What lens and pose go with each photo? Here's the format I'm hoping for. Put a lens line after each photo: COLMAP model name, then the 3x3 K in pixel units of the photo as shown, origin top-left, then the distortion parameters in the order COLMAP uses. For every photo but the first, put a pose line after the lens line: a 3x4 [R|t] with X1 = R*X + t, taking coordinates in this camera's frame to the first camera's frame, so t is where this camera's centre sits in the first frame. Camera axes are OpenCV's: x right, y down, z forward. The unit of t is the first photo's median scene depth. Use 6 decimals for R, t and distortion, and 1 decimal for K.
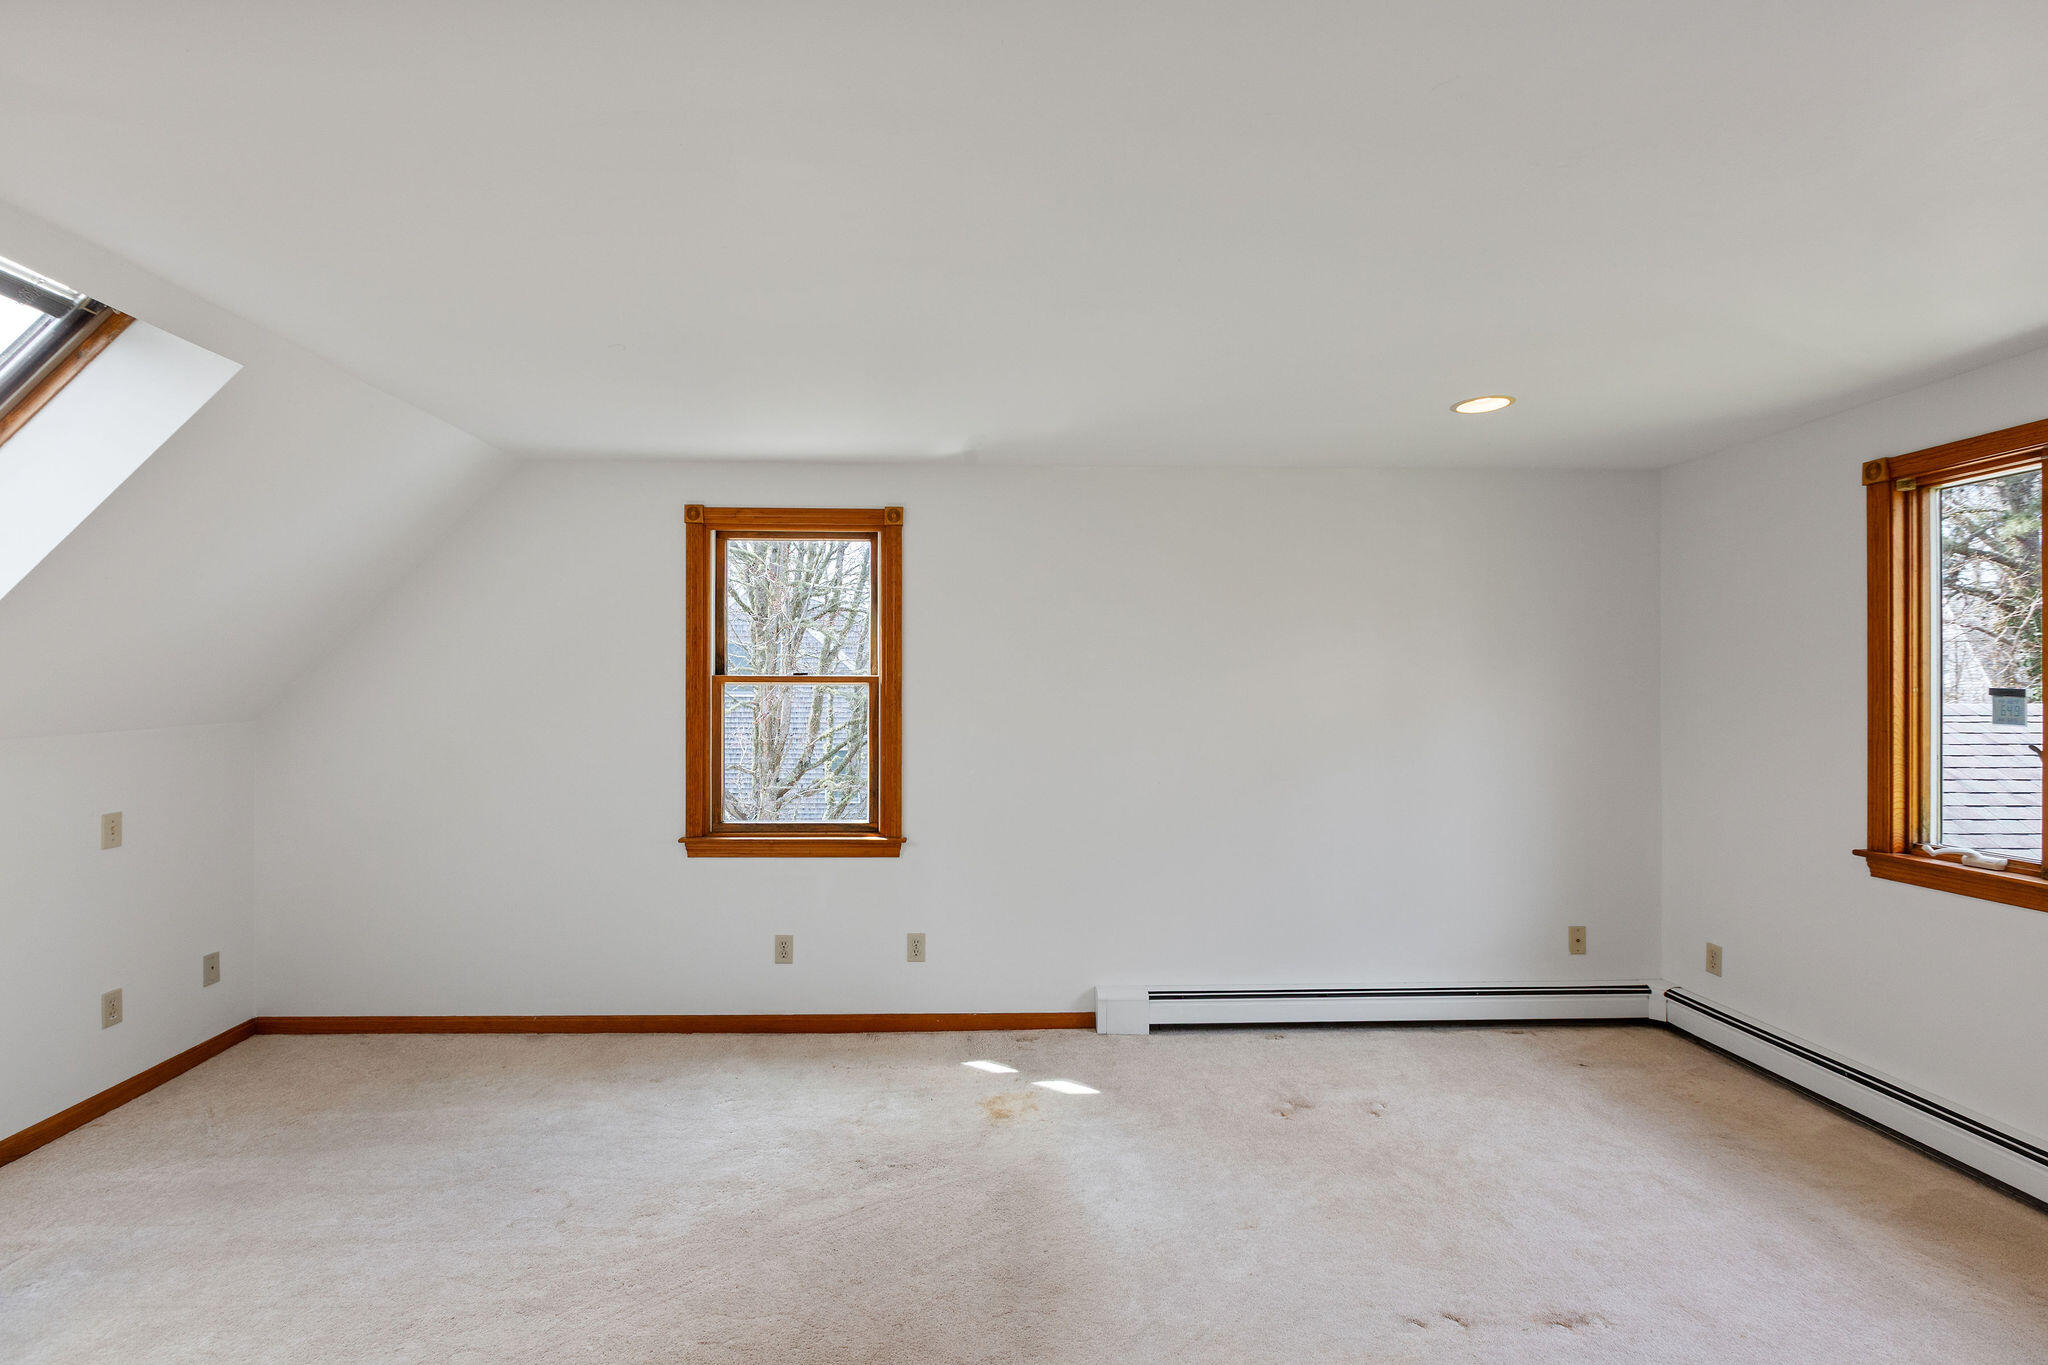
lens RADIAL K [[913.0, 0, 1022.5], [0, 913.0, 693.0], [0, 0, 1]] dist [-0.000548, -0.000144]
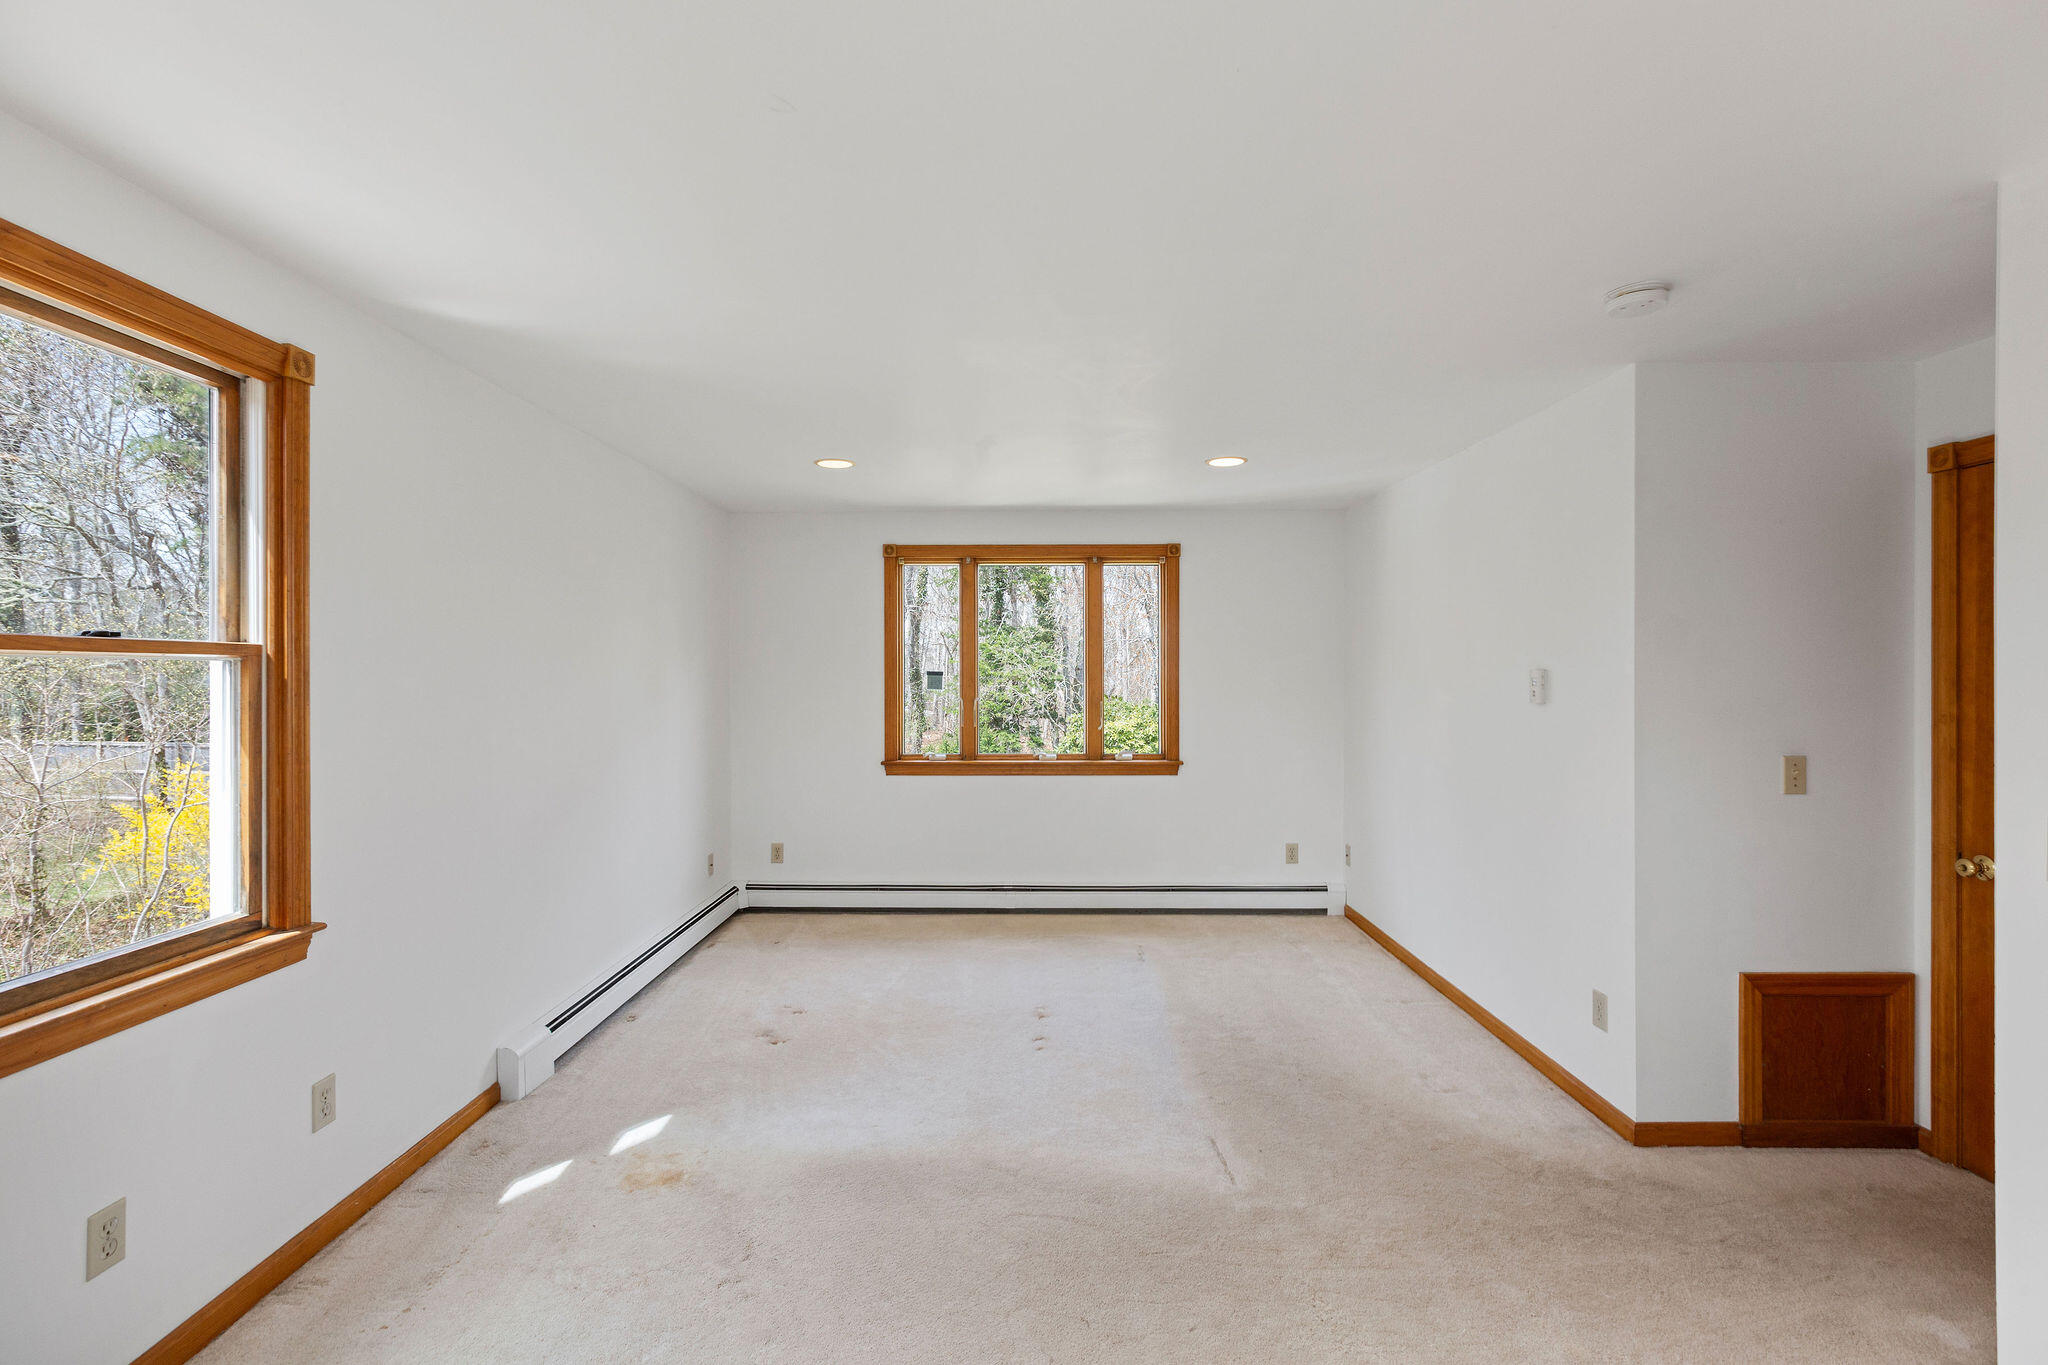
lens RADIAL K [[915.2, 0, 1018.7], [0, 915.2, 676.3], [0, 0, 1]] dist [0.002059, 0.000063]
pose [[0.046684, -0.003568, 0.998903, -0.693663], [-0.004050, 0.999985, 0.003761, -0.002803], [-0.998901, -0.004221, 0.046669, 0.525951]]
